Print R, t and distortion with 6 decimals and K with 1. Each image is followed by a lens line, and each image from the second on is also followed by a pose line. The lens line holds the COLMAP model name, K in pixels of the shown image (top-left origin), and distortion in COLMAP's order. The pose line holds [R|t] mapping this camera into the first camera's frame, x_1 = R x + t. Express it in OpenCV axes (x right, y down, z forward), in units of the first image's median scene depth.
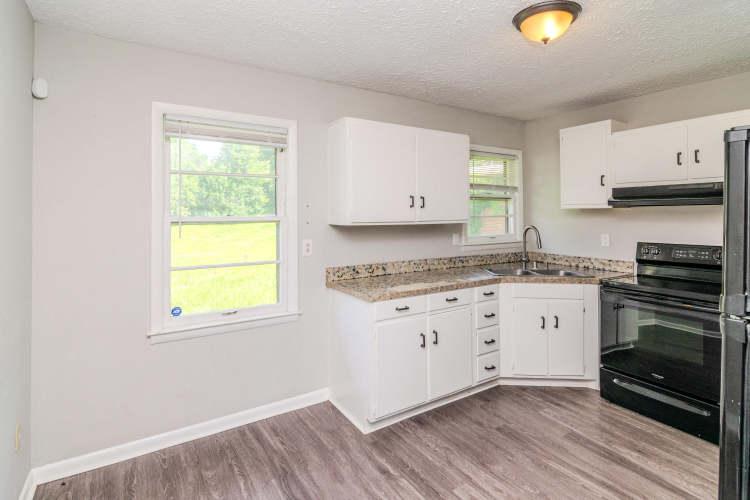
lens RADIAL K [[366.2, 0, 366.6], [0, 366.2, 210.5], [0, 0, 1]] dist [-0.000723, -0.000627]
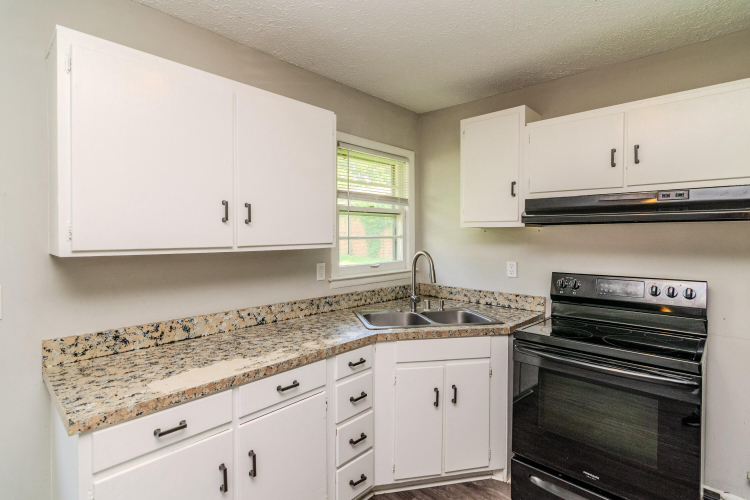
lens RADIAL K [[364.2, 0, 373.4], [0, 364.2, 237.5], [0, 0, 1]] dist [-0.003186, -0.000525]
pose [[0.962705, 0.001963, 0.270546, 0.187569], [-0.007271, 0.999800, 0.018618, 0.002263], [-0.270455, -0.019890, 0.962527, 0.391070]]
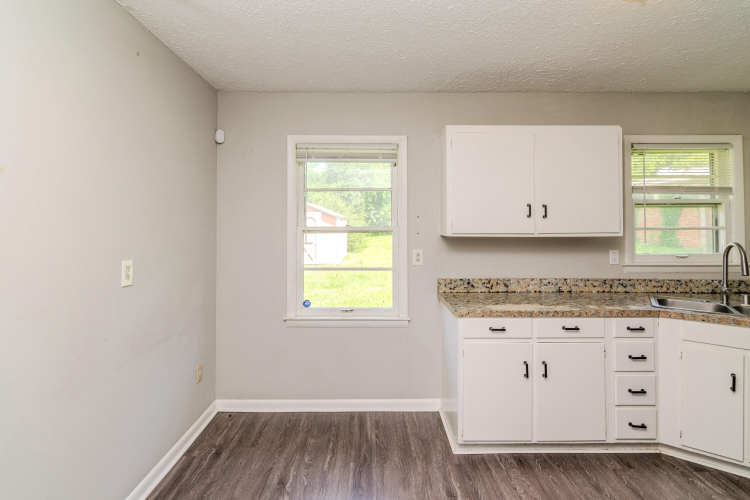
lens RADIAL K [[365.5, 0, 377.7], [0, 365.5, 221.3], [0, 0, 1]] dist [-0.001624, -0.000147]
pose [[0.855427, -0.001814, -0.517920, 0.260486], [0.001384, 0.999998, -0.001216, 0.001070], [0.517921, 0.000324, 0.855428, 0.061111]]
